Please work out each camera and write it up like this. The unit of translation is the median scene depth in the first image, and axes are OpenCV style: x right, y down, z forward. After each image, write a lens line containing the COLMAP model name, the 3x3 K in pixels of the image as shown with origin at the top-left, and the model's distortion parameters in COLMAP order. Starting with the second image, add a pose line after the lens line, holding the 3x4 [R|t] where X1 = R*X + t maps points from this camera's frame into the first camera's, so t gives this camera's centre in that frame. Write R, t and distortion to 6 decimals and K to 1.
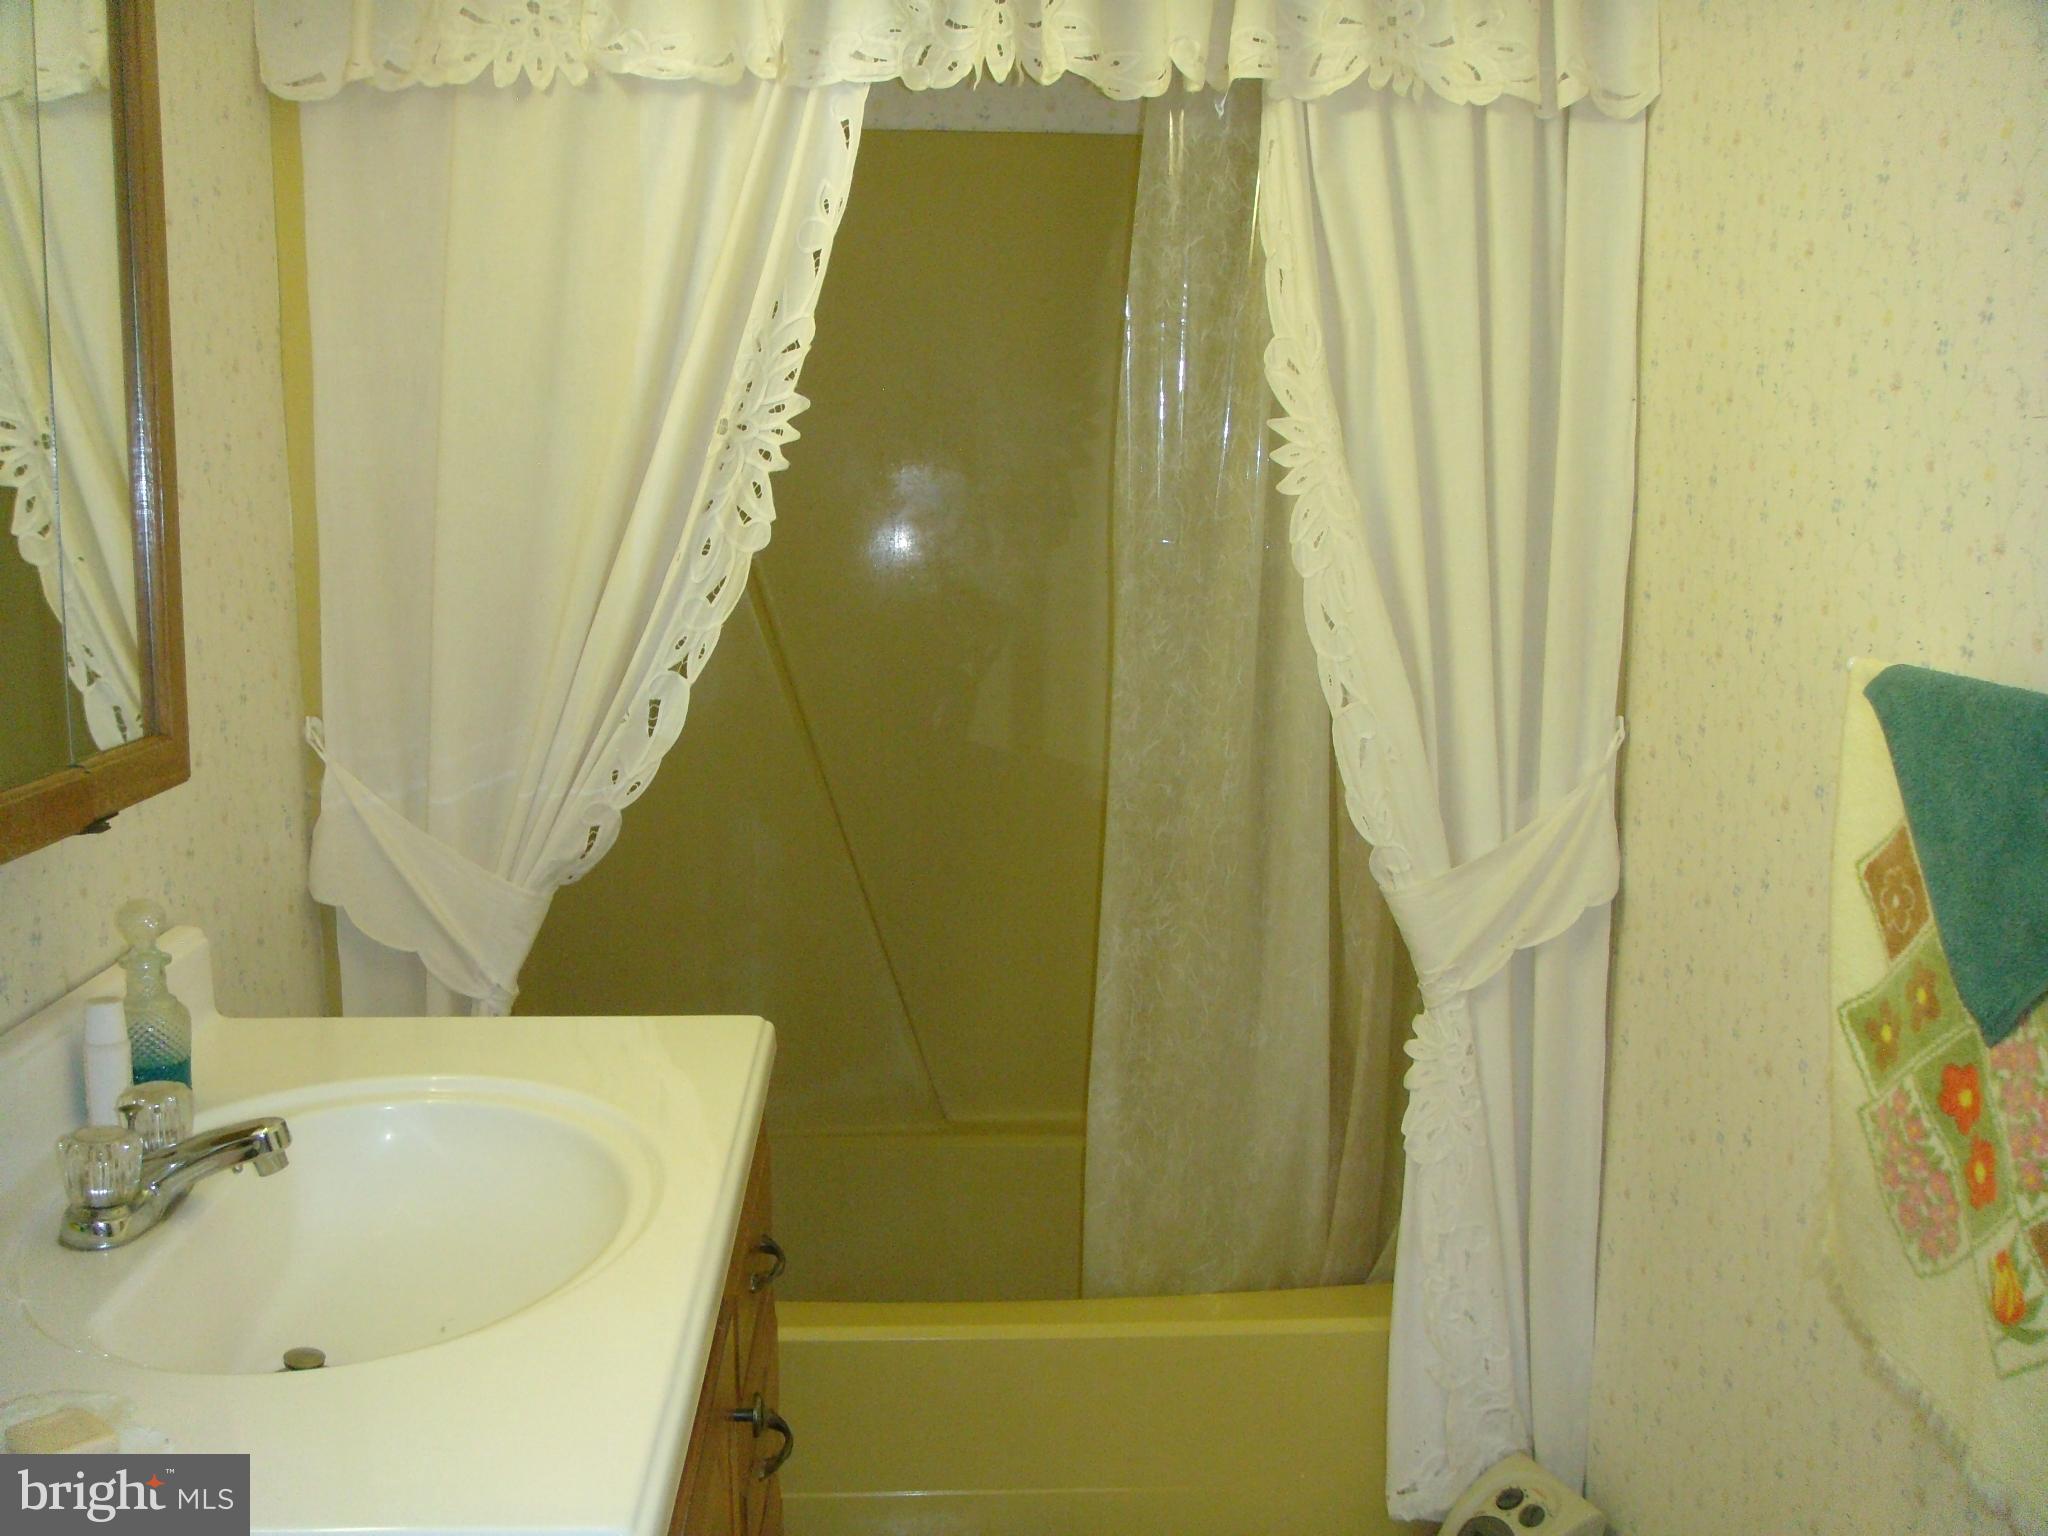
lens RADIAL K [[1964.7, 0, 1019.2], [0, 1964.7, 748.2], [0, 0, 1]] dist [-0.126707, 0.000000]
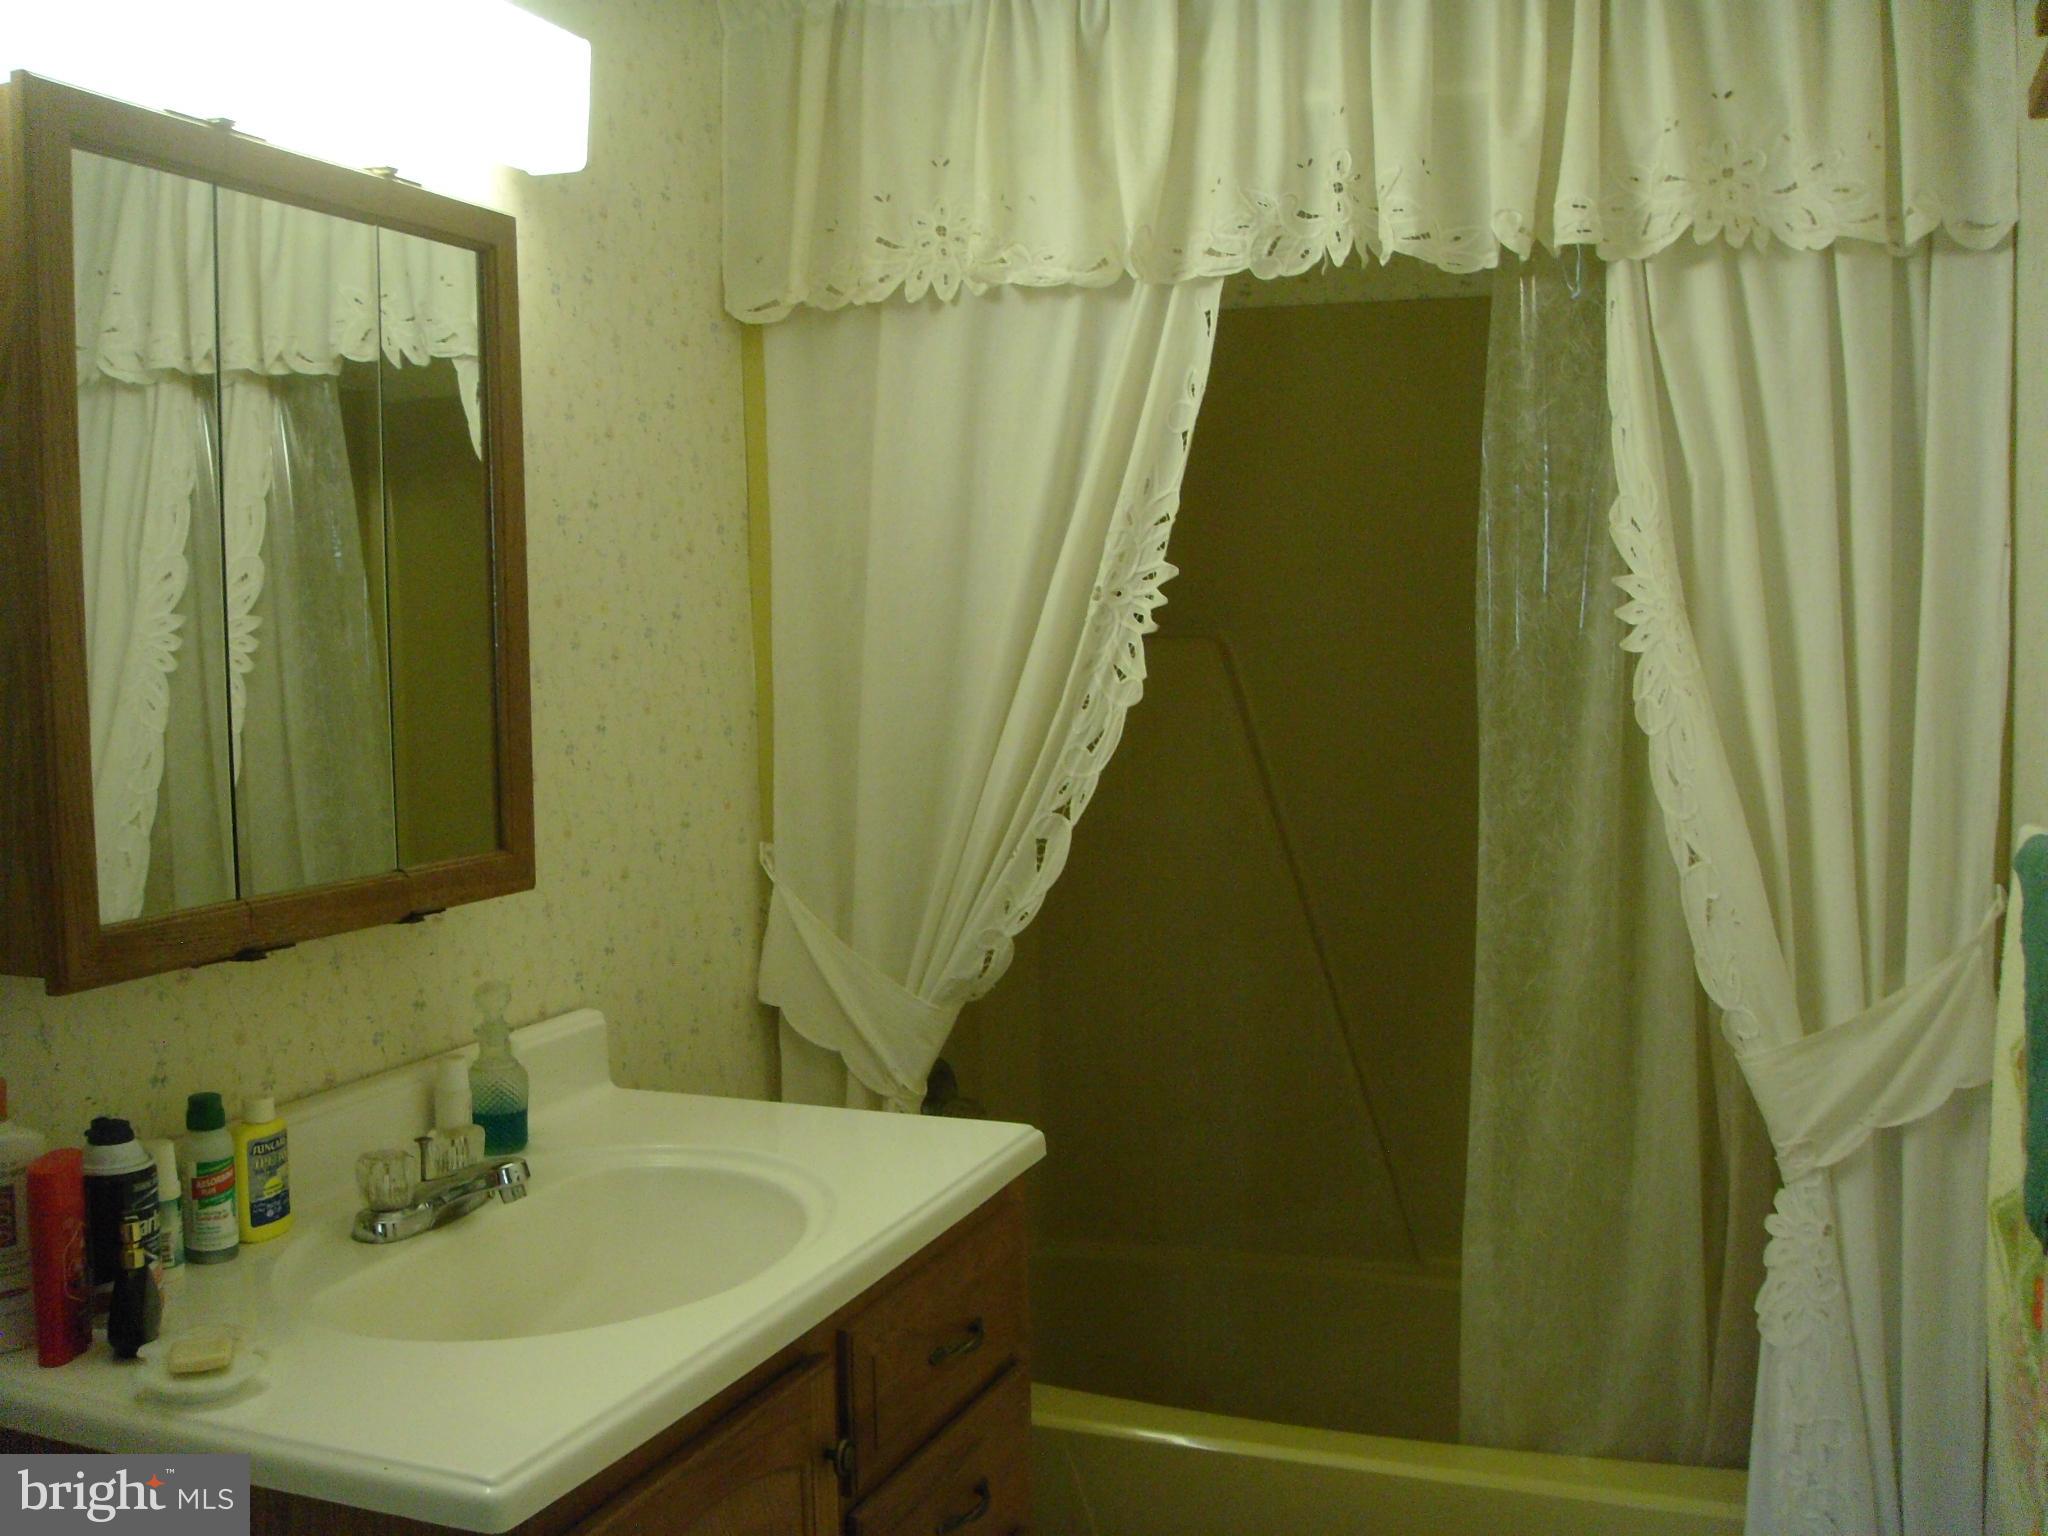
lens RADIAL K [[1964.7, 0, 1036.4], [0, 1964.7, 771.0], [0, 0, 1]] dist [-0.126707, 0.000000]
pose [[0.913390, 0.016246, -0.406762, 0.265157], [-0.040605, 0.997856, -0.051325, -0.005673], [0.405056, 0.063396, 0.912091, -0.021756]]
